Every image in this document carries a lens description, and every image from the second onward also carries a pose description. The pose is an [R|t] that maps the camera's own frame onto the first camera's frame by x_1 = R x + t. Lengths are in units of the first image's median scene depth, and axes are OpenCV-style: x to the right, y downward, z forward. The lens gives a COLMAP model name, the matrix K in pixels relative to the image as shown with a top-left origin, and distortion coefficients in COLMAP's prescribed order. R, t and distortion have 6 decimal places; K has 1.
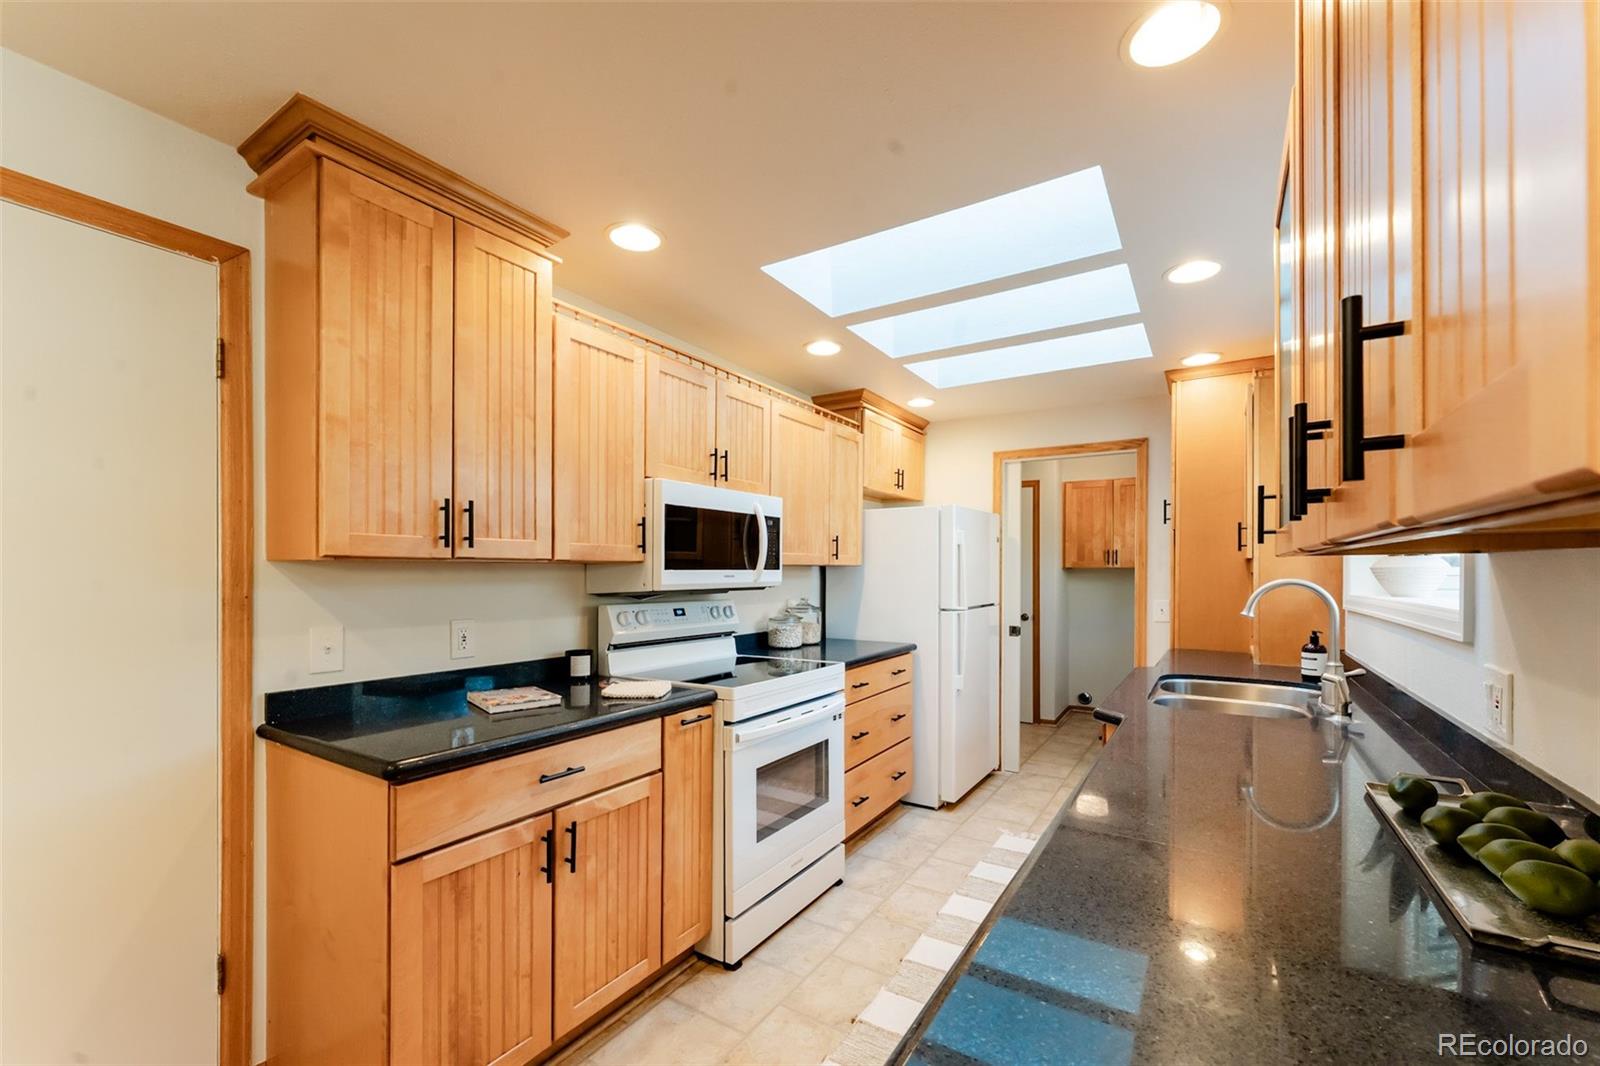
lens RADIAL K [[661.2, 0, 794.4], [0, 661.2, 576.4], [0, 0, 1]] dist [-0.000235, -0.000034]
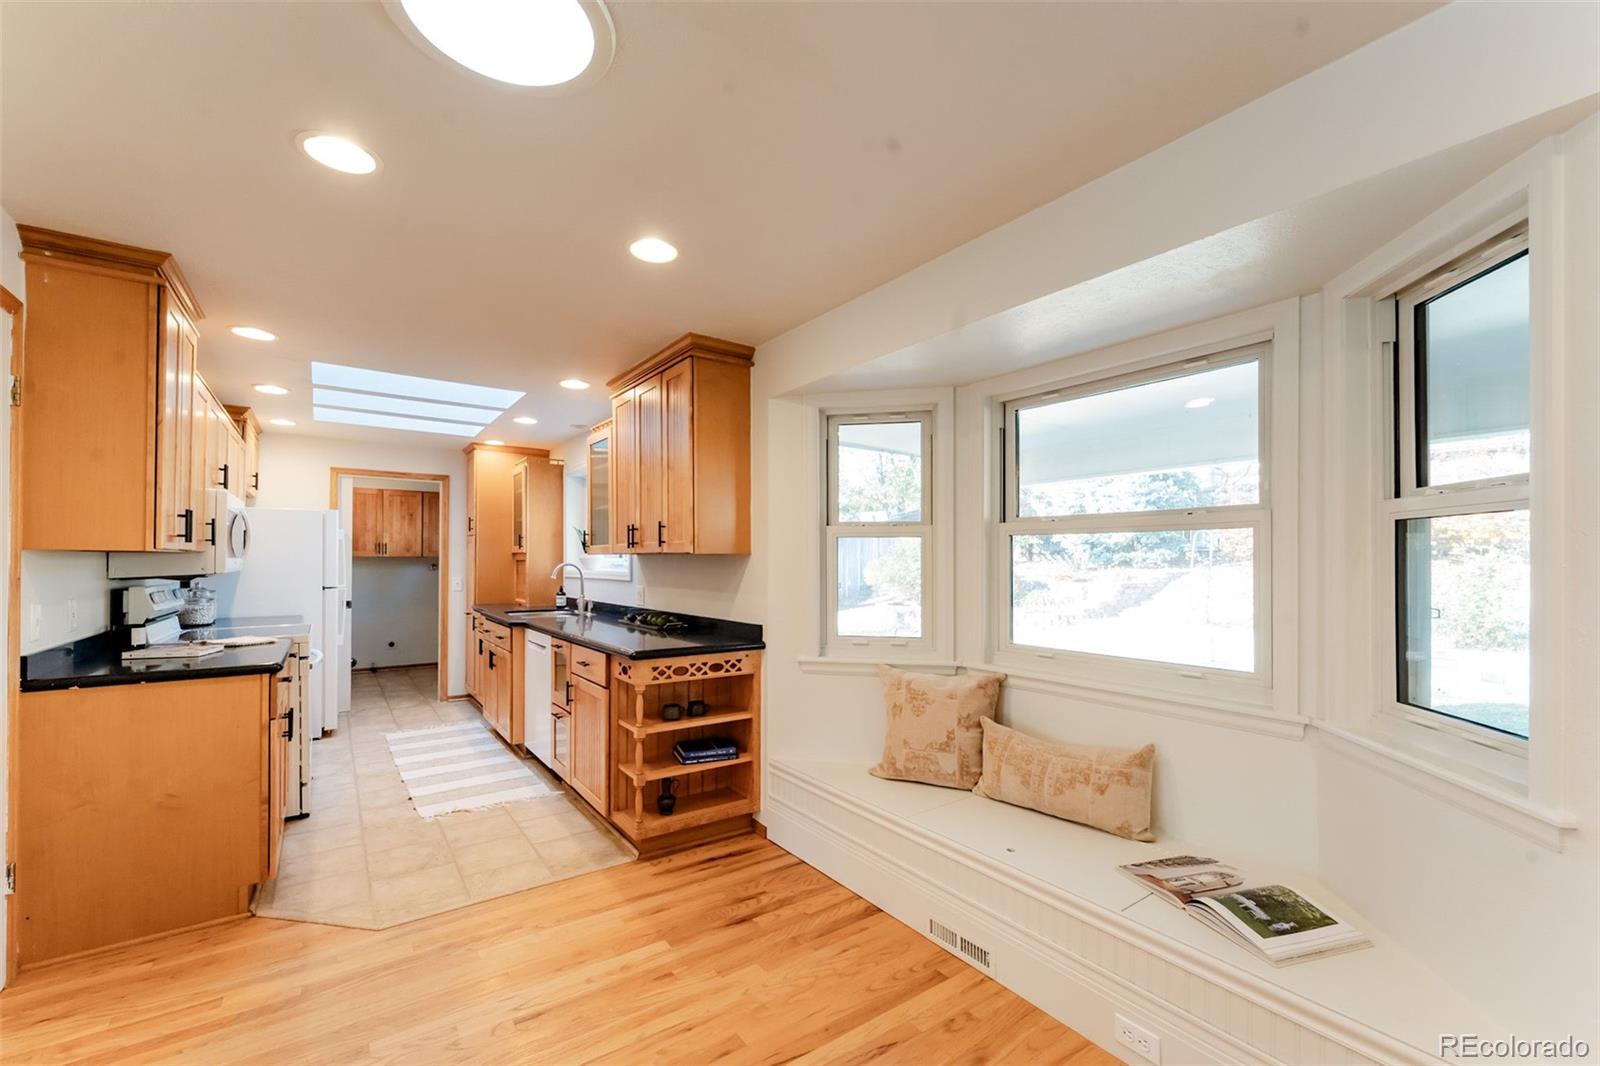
lens RADIAL K [[647.3, 0, 800.6], [0, 647.3, 552.1], [0, 0, 1]] dist [0.000147, -0.000055]
pose [[0.365044, 0.012058, 0.930912, -0.759624], [0.005585, 0.999870, -0.015142, 0.003451], [-0.930973, 0.010727, 0.364929, -0.442709]]
